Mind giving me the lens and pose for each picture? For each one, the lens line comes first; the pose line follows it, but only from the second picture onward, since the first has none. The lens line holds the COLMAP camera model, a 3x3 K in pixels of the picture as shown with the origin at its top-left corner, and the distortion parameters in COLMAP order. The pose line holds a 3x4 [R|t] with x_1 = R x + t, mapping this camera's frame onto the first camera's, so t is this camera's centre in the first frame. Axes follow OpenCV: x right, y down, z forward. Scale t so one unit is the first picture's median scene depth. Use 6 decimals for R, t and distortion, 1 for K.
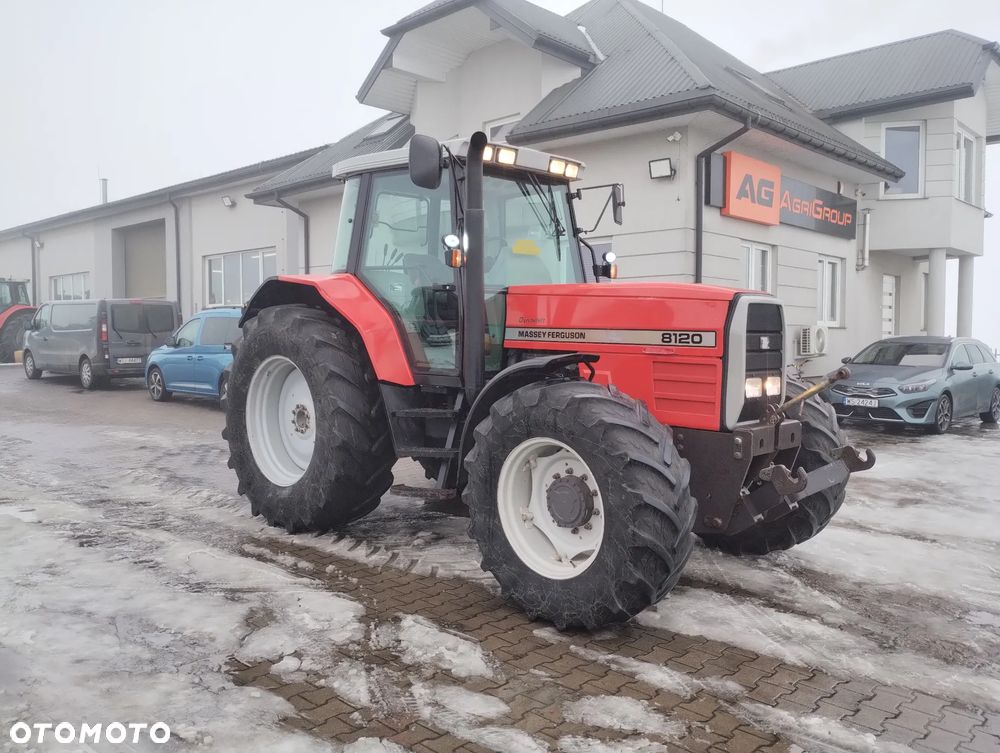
lens RADIAL K [[825.2, 0, 497.4], [0, 825.2, 376.3], [0, 0, 1]] dist [0.066085, -0.081779]
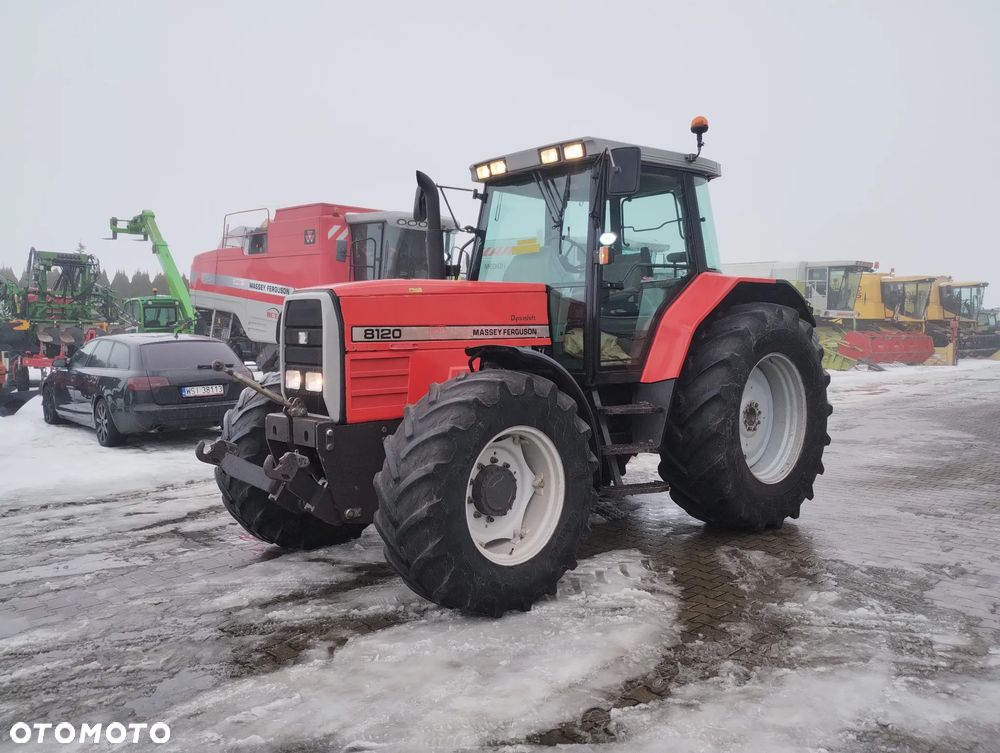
lens RADIAL K [[825.2, 0, 499.4], [0, 825.2, 371.9], [0, 0, 1]] dist [0.066085, -0.081779]
pose [[-0.061468, 0.039808, -0.997315, 1.302569], [-0.056924, 0.997438, 0.043322, -0.055170], [0.996485, 0.059434, -0.059045, 1.276473]]
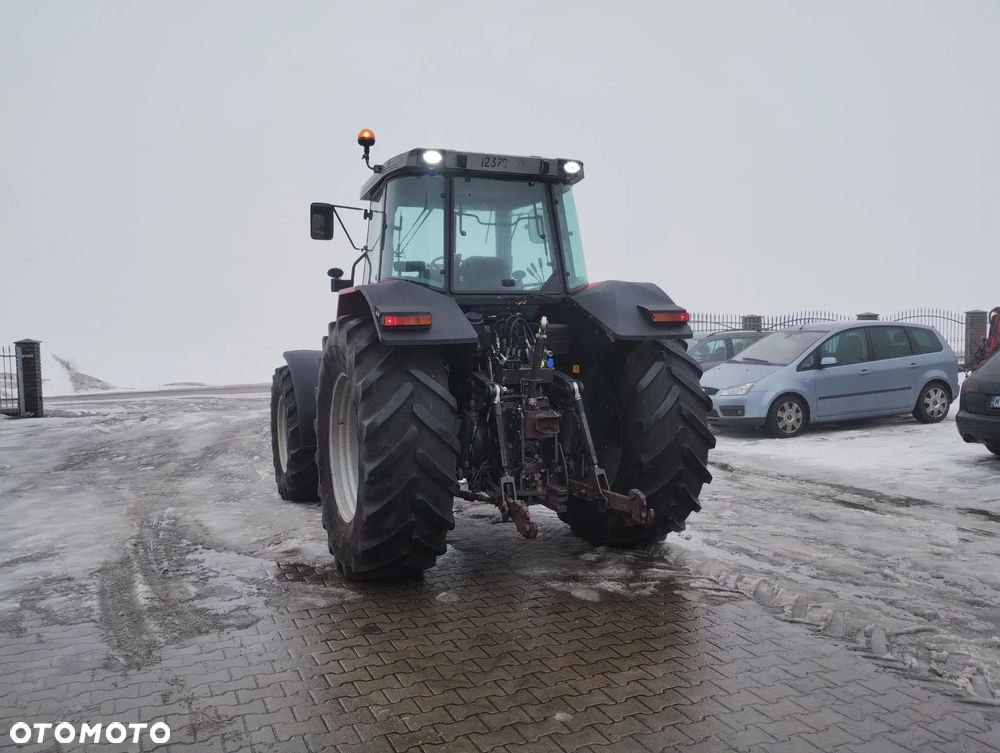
lens RADIAL K [[825.2, 0, 495.8], [0, 825.2, 374.2], [0, 0, 1]] dist [0.066085, -0.081779]
pose [[-0.916480, -0.021050, 0.399526, -0.726403], [0.028034, 0.992782, 0.116614, -0.181201], [-0.399097, 0.118075, -0.909274, 2.616184]]
